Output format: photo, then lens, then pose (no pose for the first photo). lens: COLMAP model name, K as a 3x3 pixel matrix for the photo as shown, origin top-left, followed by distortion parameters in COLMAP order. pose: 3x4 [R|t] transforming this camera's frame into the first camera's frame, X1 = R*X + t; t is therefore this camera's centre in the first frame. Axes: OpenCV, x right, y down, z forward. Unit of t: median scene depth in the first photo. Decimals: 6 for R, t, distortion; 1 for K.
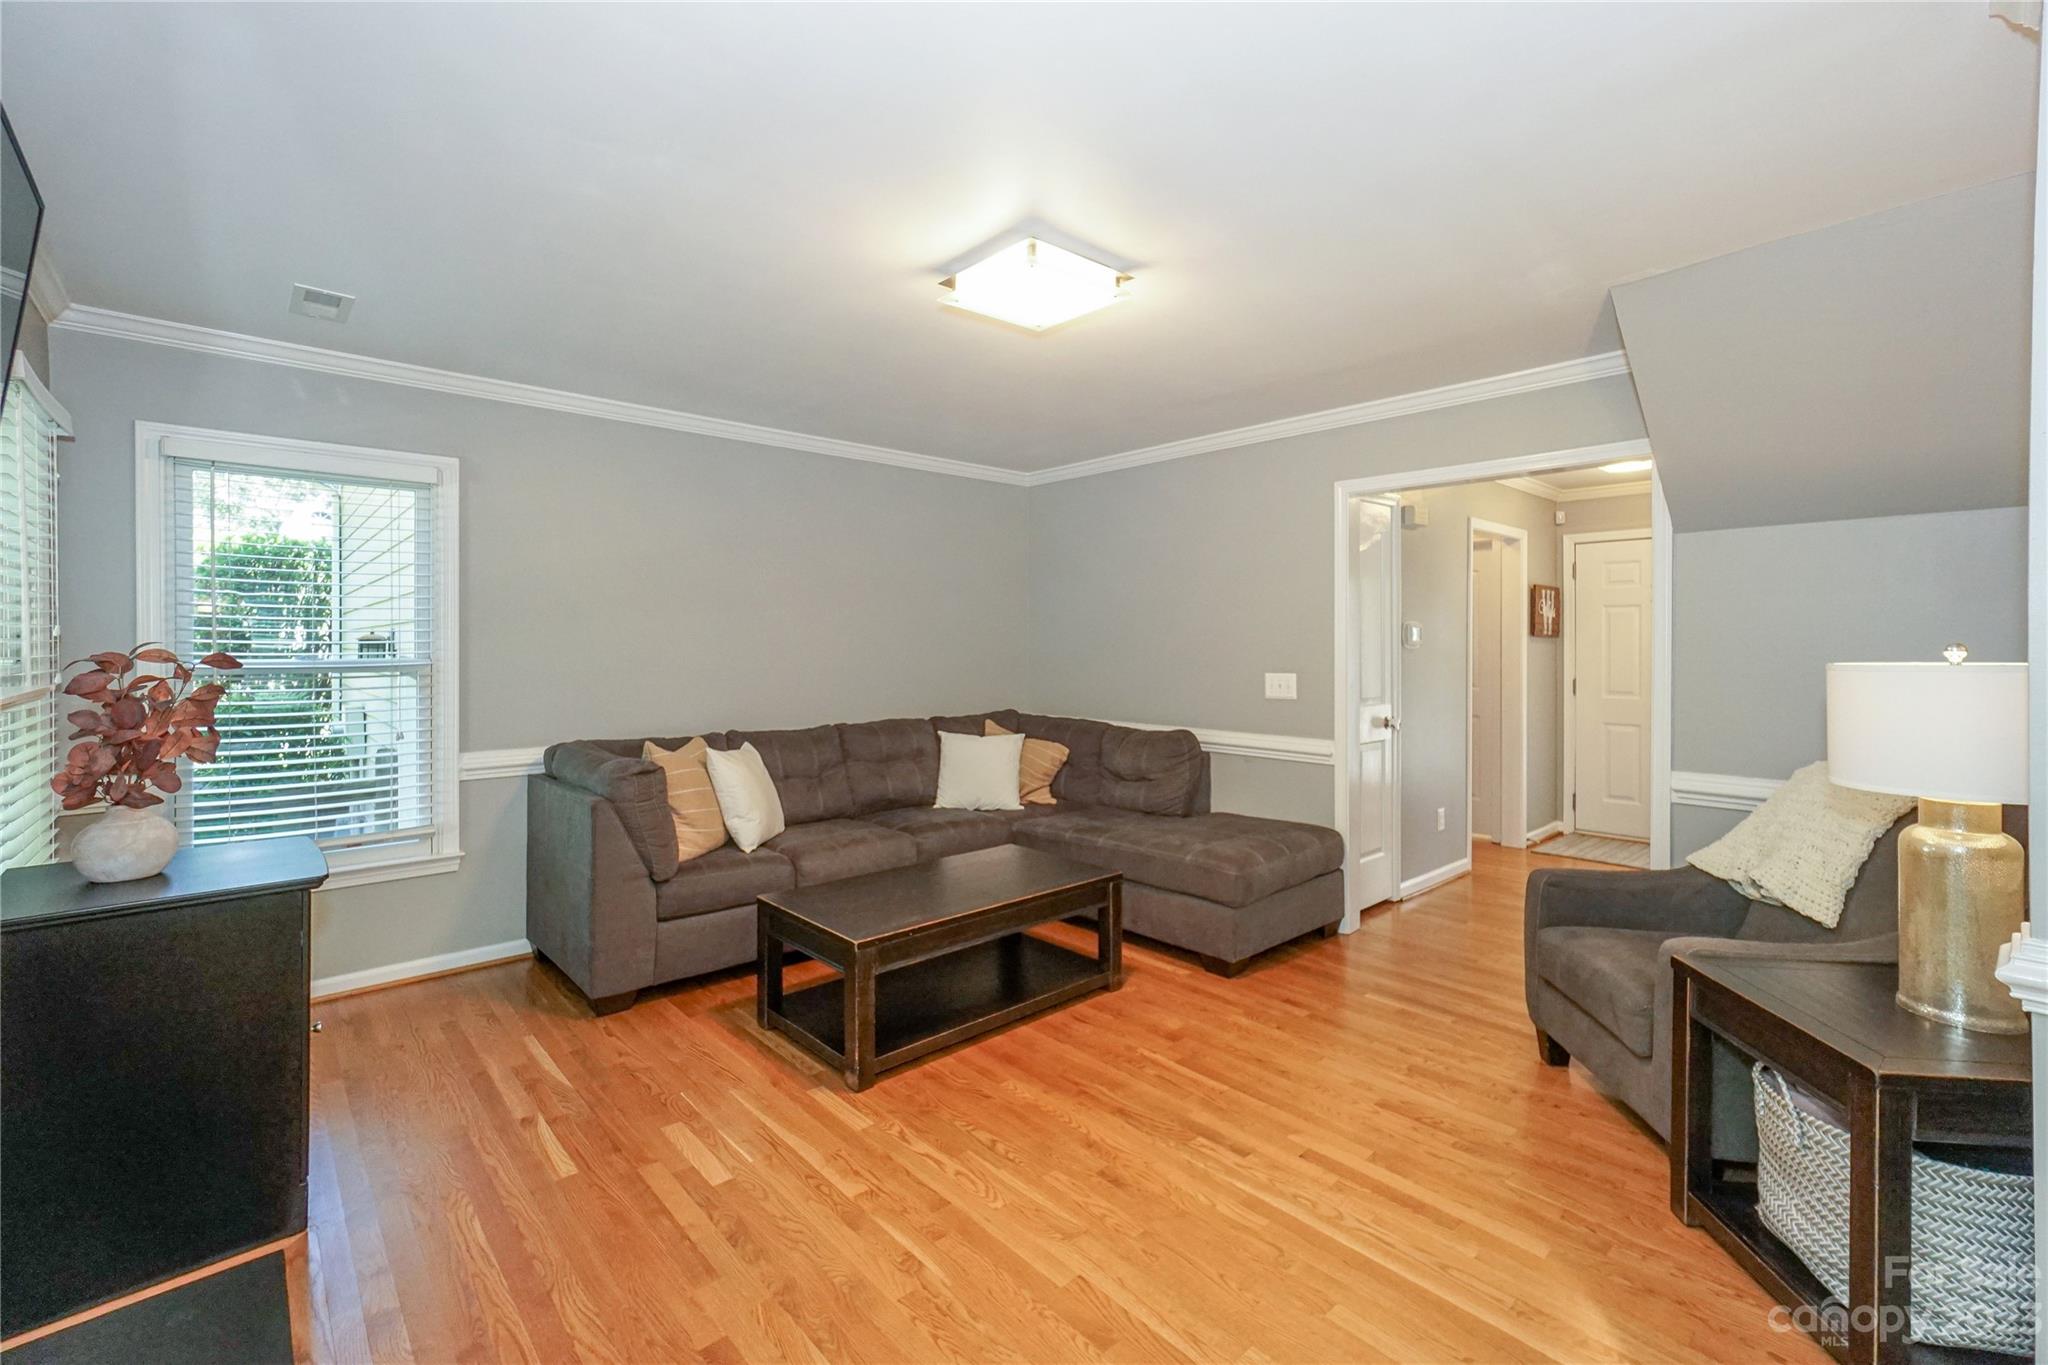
lens RADIAL K [[903.3, 0, 985.3], [0, 903.3, 659.4], [0, 0, 1]] dist [-0.012357, 0.002628]
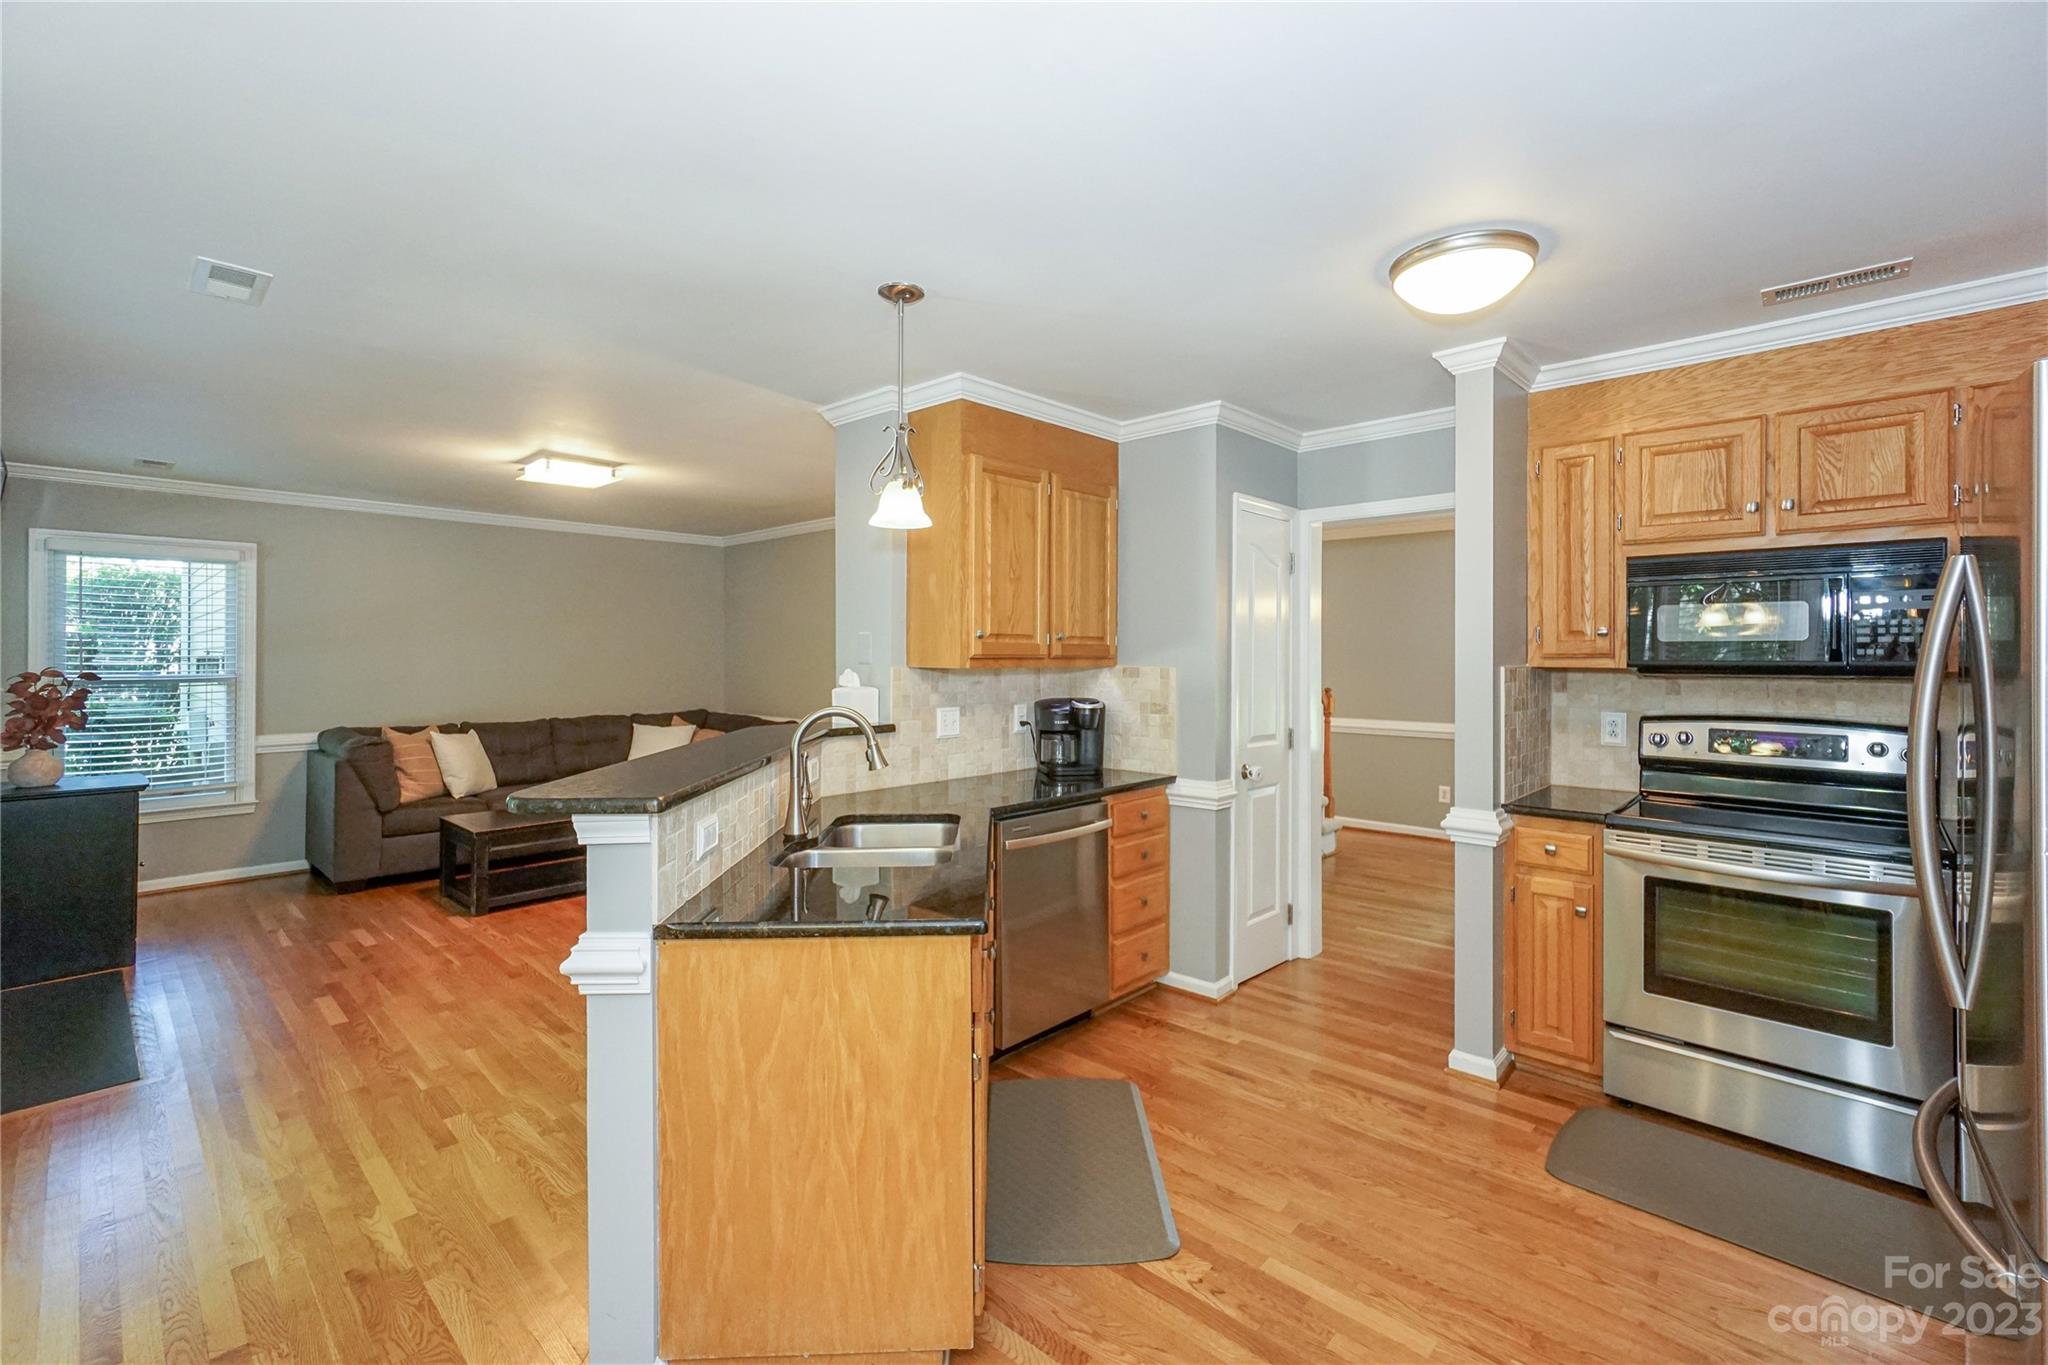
lens RADIAL K [[903.3, 0, 1016.5], [0, 903.3, 663.1], [0, 0, 1]] dist [-0.012357, 0.002628]
pose [[0.994031, 0.001914, 0.109083, 0.533634], [-0.001058, 0.999968, -0.007905, -0.008062], [-0.109095, 0.007742, 0.994001, -0.655738]]
